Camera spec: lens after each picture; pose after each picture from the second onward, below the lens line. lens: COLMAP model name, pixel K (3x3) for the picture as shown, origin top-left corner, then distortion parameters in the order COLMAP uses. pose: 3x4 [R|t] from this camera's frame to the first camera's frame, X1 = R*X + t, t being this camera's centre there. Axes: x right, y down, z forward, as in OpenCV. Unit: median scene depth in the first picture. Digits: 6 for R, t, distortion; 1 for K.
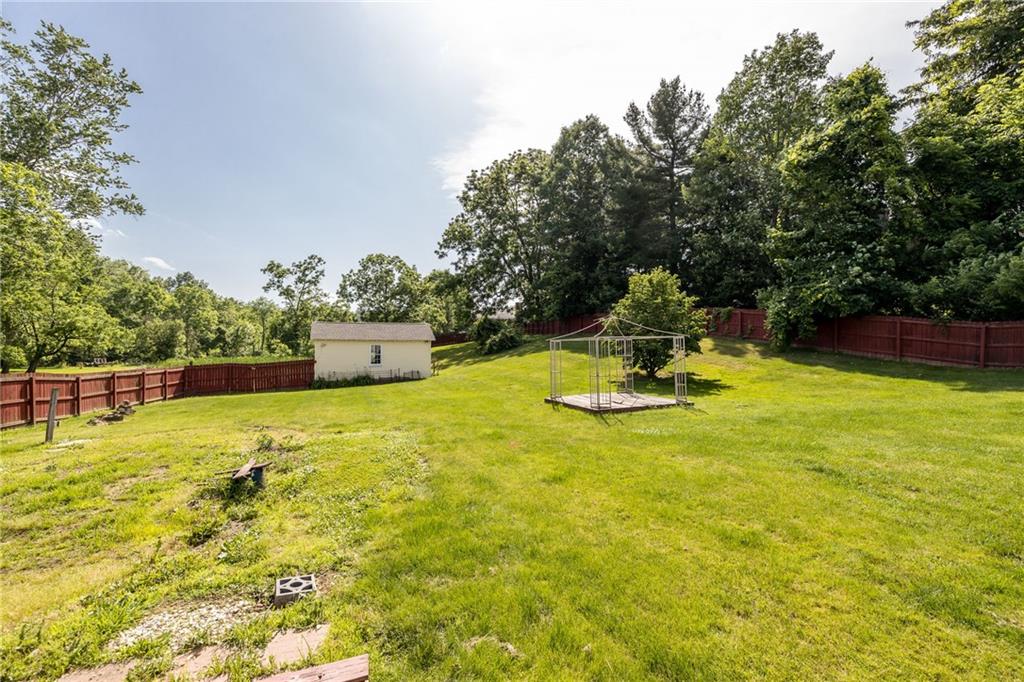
lens RADIAL K [[445.2, 0, 504.8], [0, 445.2, 335.5], [0, 0, 1]] dist [-0.007741, 0.001035]
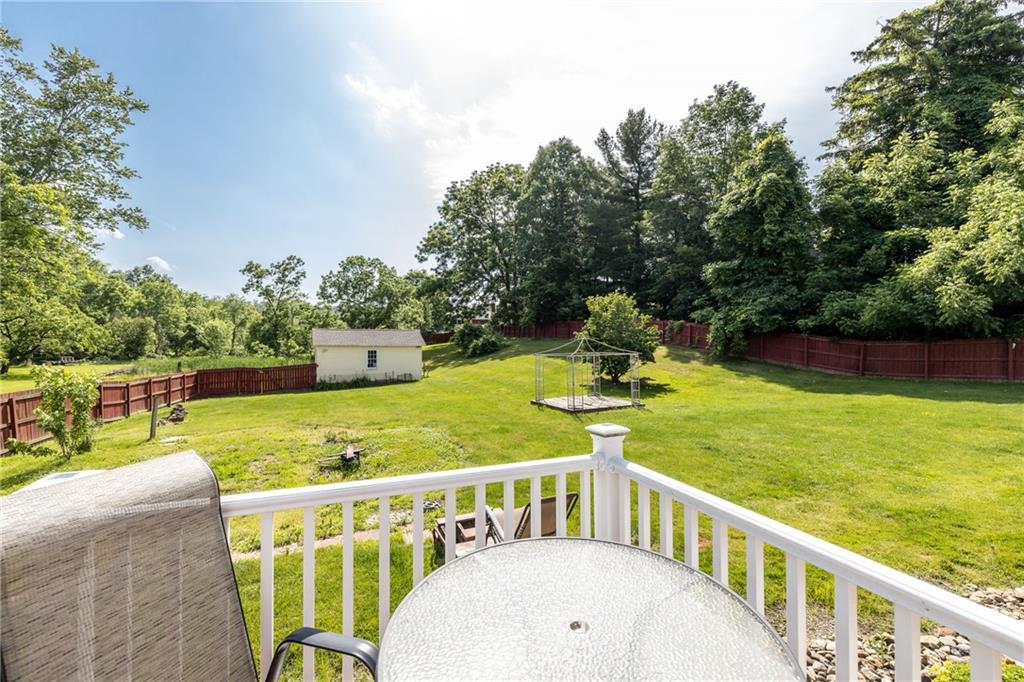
lens RADIAL K [[445.2, 0, 509.6], [0, 445.2, 341.6], [0, 0, 1]] dist [-0.007741, 0.001035]
pose [[0.996961, 0.006208, 0.077650, -0.033005], [-0.007927, 0.999730, 0.021849, -0.025139], [-0.077494, -0.022398, 0.996741, -0.117696]]
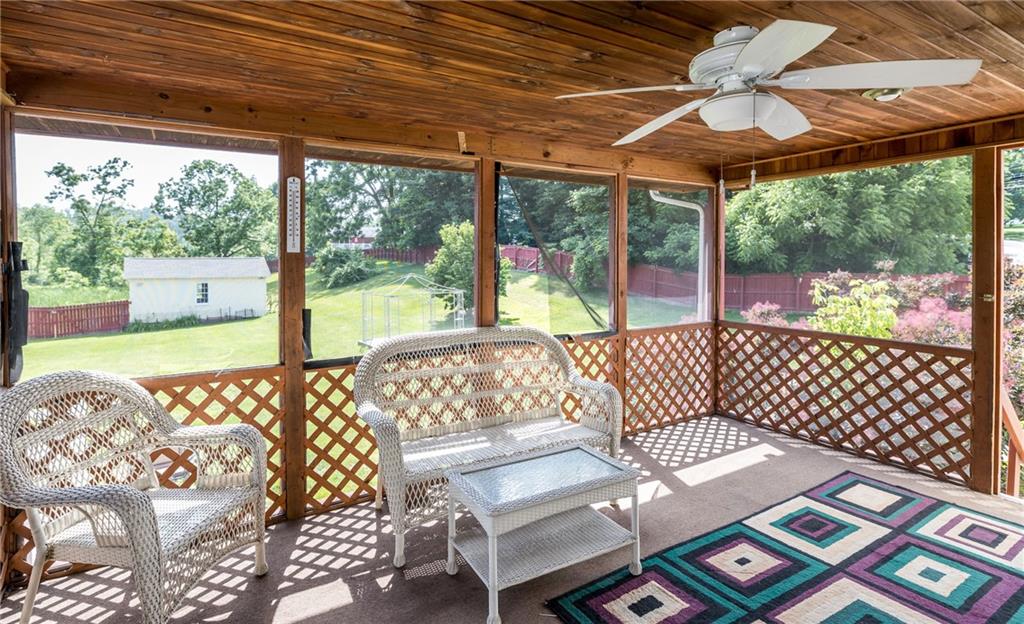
lens RADIAL K [[538.3, 0, 511.9], [0, 538.3, 261.0], [0, 0, 1]] dist [-0.007785, -0.000999]
pose [[0.972123, 0.000582, 0.234469, 0.073852], [-0.006658, 0.999662, 0.025123, -0.053894], [-0.234375, -0.025984, 0.971799, -0.235606]]
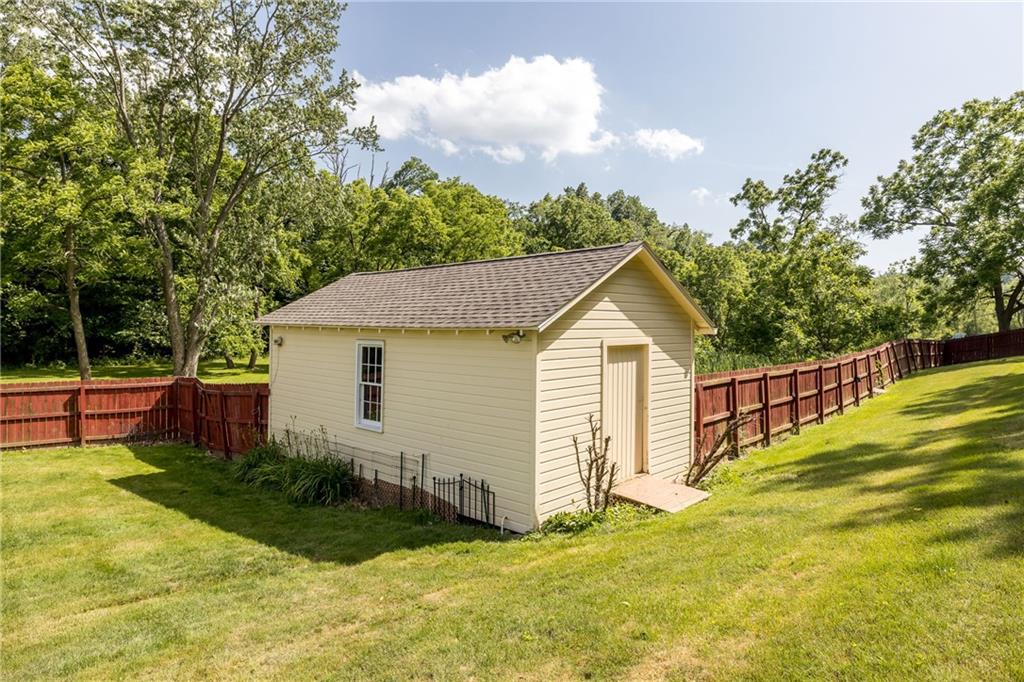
lens RADIAL K [[597.1, 0, 509.0], [0, 597.1, 340.9], [0, 0, 1]] dist [0.006761, 0.000553]
pose [[0.449614, 0.034264, -0.892565, 0.042038], [0.007255, 0.999091, 0.042008, 0.004564], [0.893193, -0.025363, 0.448957, 0.851308]]
